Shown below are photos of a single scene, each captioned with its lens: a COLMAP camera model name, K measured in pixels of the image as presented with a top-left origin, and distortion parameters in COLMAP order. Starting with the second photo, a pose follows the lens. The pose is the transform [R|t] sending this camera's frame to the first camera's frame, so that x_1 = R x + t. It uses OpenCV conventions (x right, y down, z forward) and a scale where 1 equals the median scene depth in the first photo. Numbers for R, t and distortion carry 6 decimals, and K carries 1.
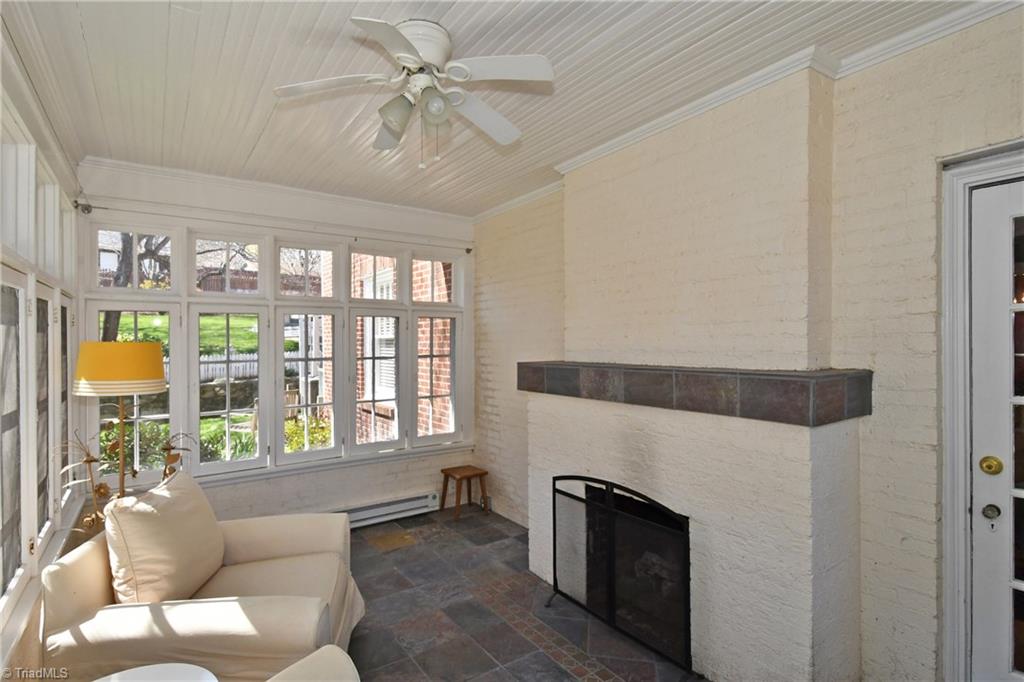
lens RADIAL K [[501.3, 0, 512.0], [0, 501.3, 339.1], [0, 0, 1]] dist [0.010367, 0.000479]
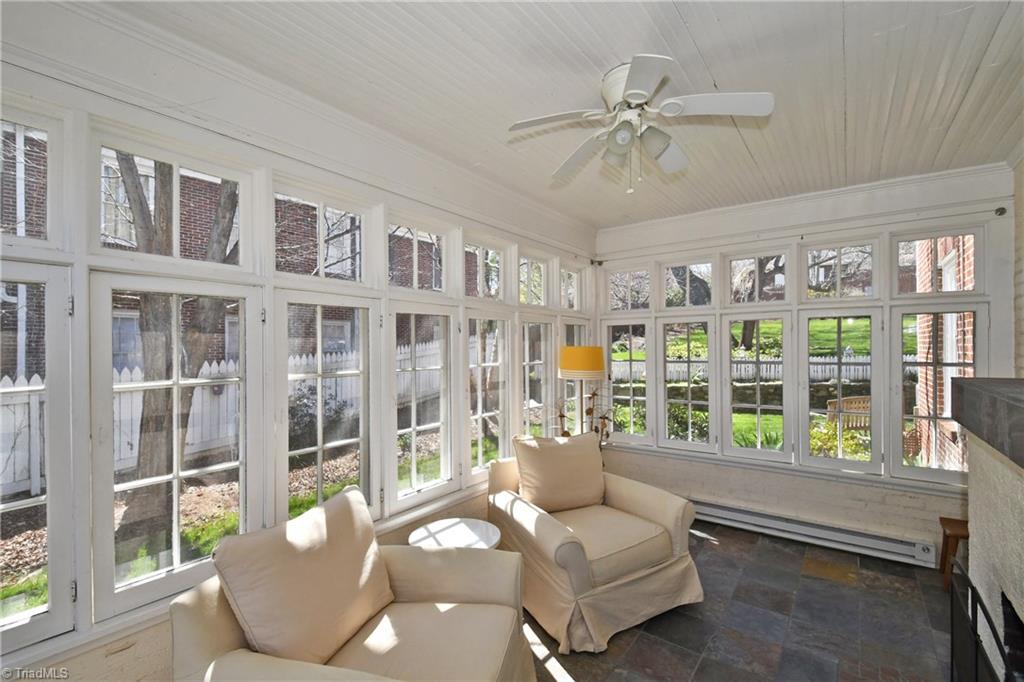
lens RADIAL K [[455.4, 0, 510.4], [0, 455.4, 345.3], [0, 0, 1]] dist [-0.006630, -0.007590]
pose [[0.303148, 0.000533, -0.952943, 0.302366], [0.007388, 0.999968, 0.002909, -0.002269], [0.952915, -0.007922, 0.303135, 0.193795]]
